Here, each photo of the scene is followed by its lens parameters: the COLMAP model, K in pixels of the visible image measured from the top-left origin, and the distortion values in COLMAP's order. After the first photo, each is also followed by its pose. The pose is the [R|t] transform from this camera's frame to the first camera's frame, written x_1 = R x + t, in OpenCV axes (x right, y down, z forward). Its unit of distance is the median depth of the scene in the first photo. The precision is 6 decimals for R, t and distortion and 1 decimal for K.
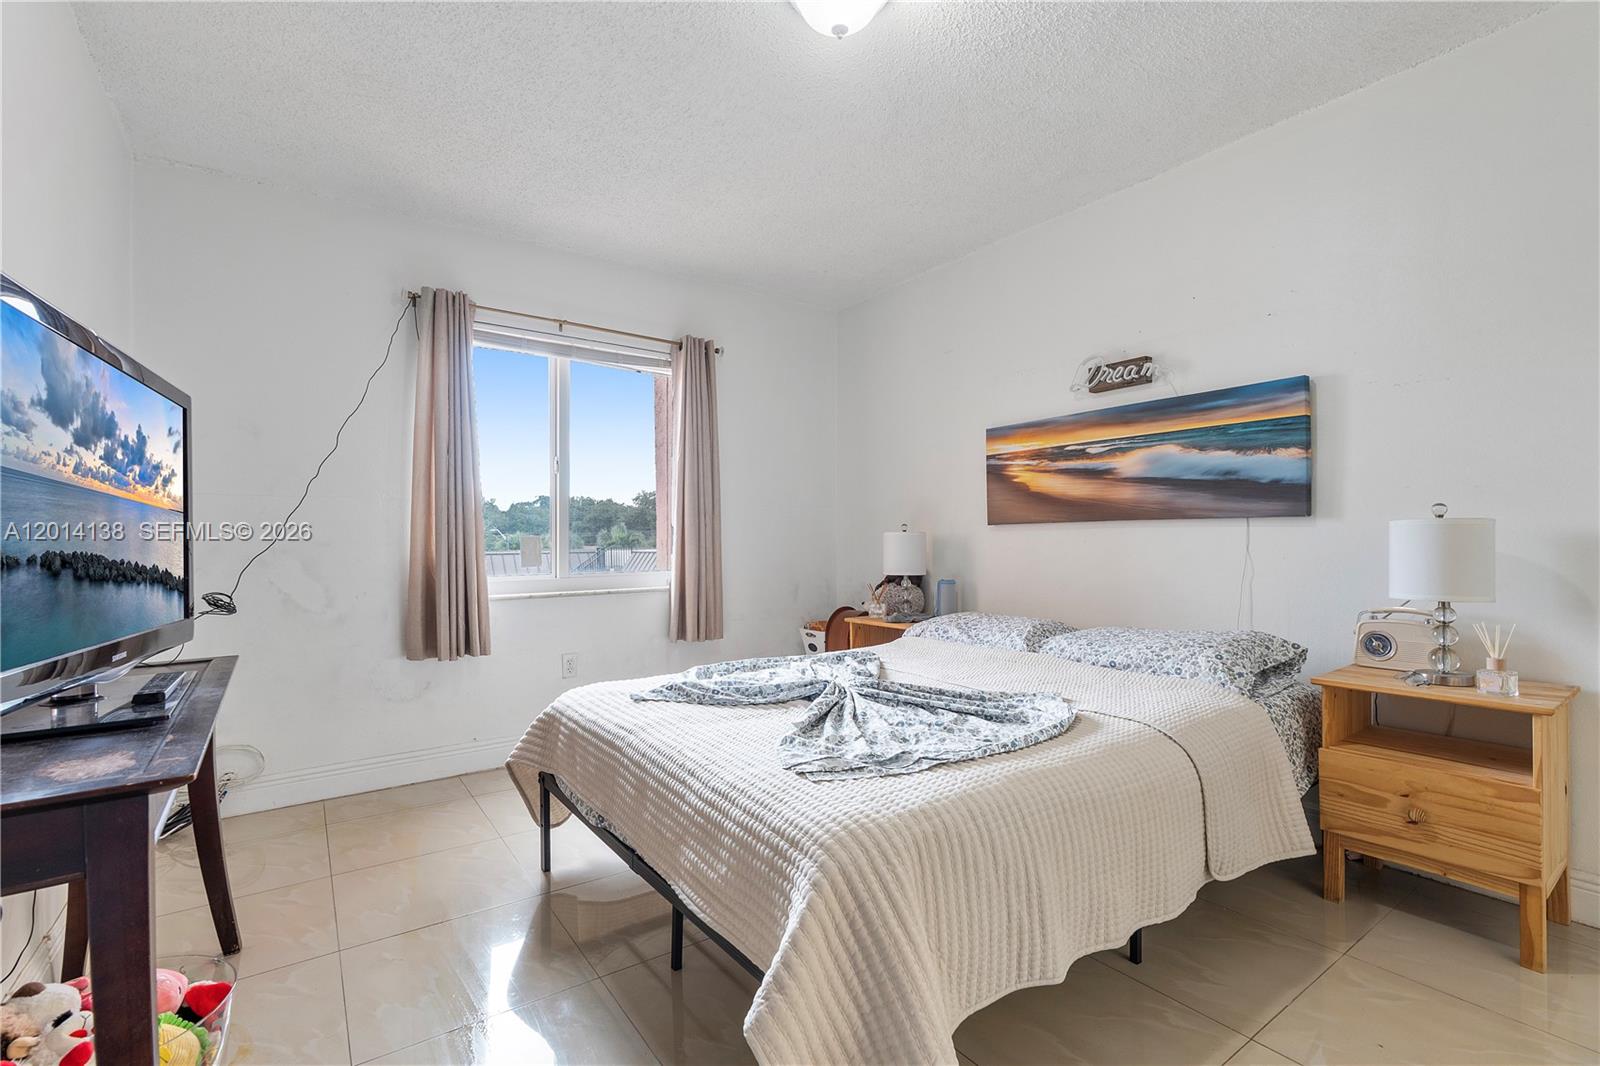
lens RADIAL K [[720.4, 0, 797.2], [0, 720.4, 534.8], [0, 0, 1]] dist [-0.018080, 0.000411]
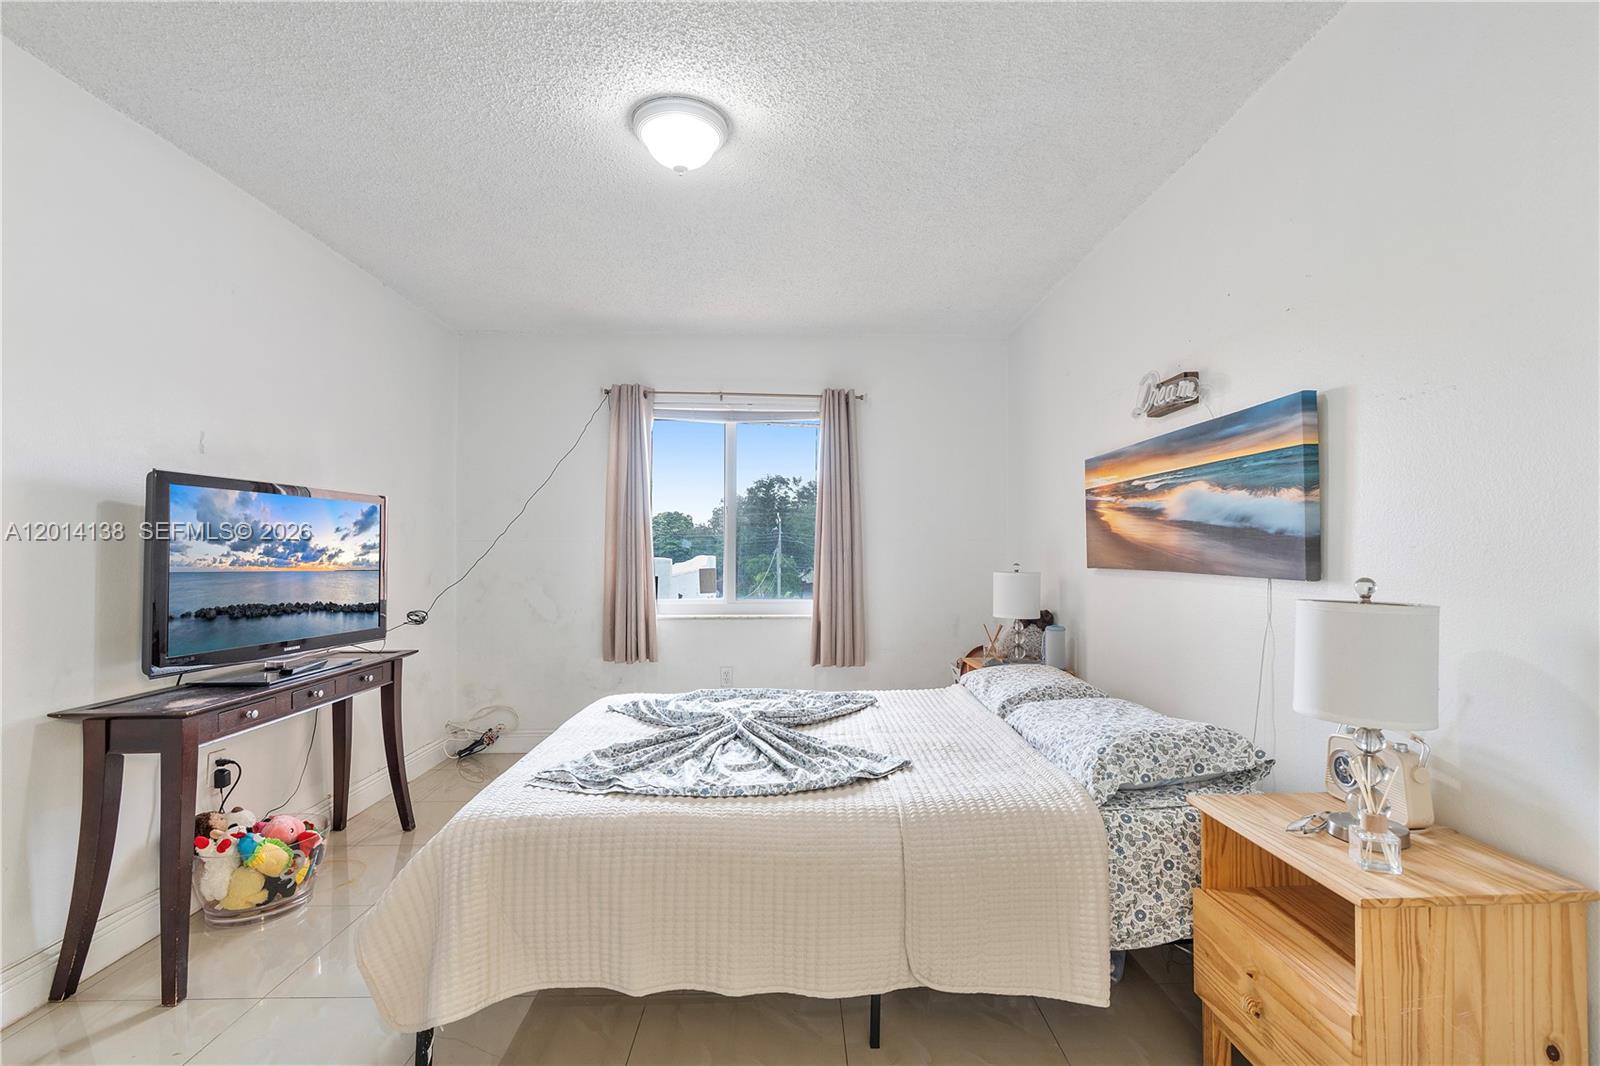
lens RADIAL K [[720.4, 0, 788.7], [0, 720.4, 542.9], [0, 0, 1]] dist [-0.018080, 0.000411]
pose [[0.823387, -0.001524, -0.567479, 0.644868], [0.002028, 0.999998, 0.000257, -0.062591], [0.567477, -0.001362, 0.823388, 0.083118]]
